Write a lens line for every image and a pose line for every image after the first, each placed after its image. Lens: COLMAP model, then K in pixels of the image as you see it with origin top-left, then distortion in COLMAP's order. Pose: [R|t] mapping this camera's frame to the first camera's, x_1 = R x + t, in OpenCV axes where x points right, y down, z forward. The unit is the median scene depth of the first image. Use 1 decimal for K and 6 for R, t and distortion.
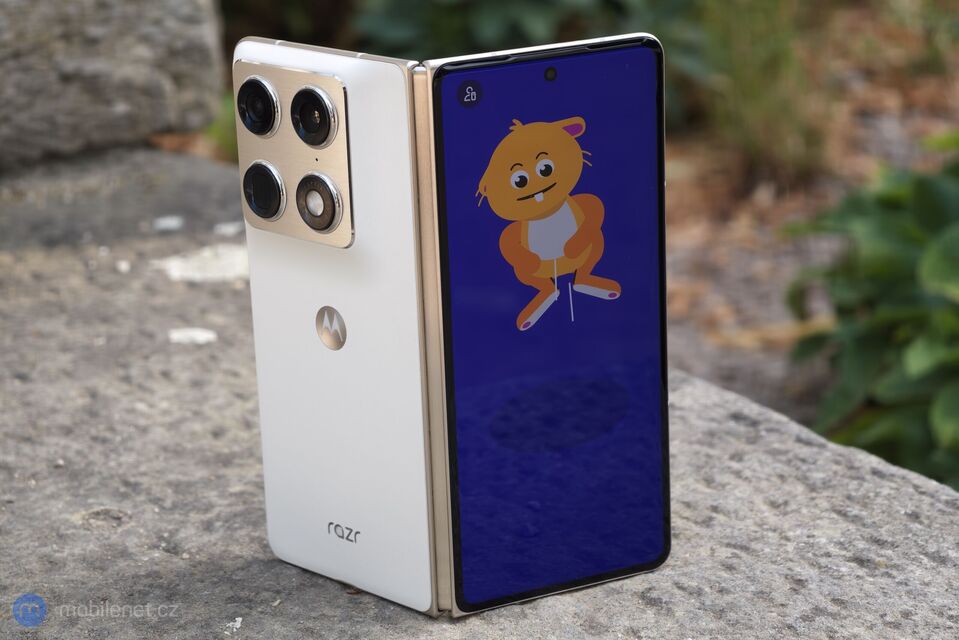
lens RADIAL K [[2260.6, 0, 481.1], [0, 2260.6, 350.3], [0, 0, 1]] dist [0.263325, 0.000000]
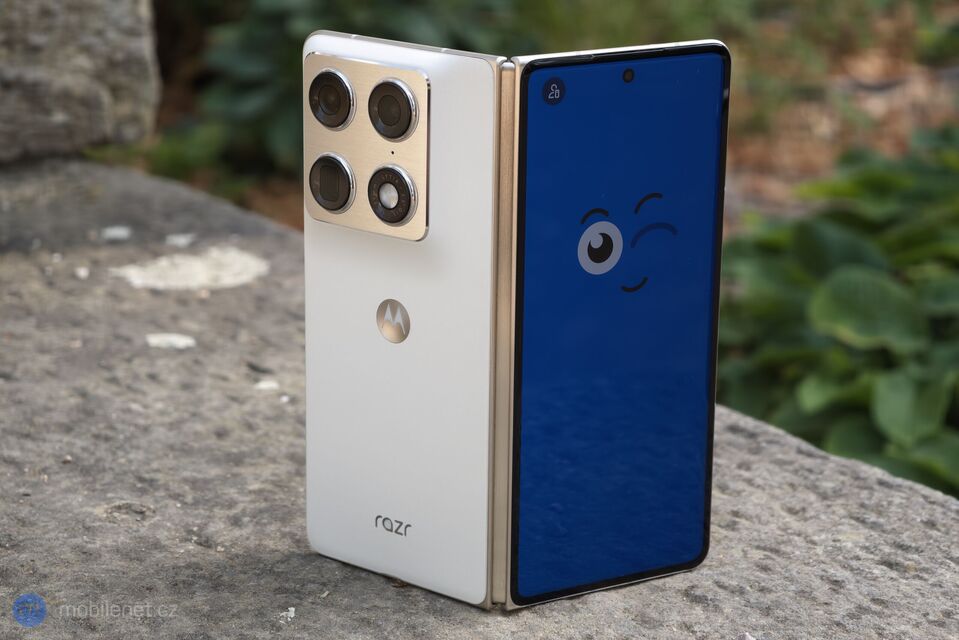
lens RADIAL K [[2260.6, 0, 480.4], [0, 2260.6, 356.7], [0, 0, 1]] dist [0.263325, 0.000000]
pose [[0.994989, 0.026100, 0.096520, -0.111216], [-0.024073, 0.999466, -0.022108, 0.024410], [-0.097045, 0.019674, 0.995086, -0.006792]]
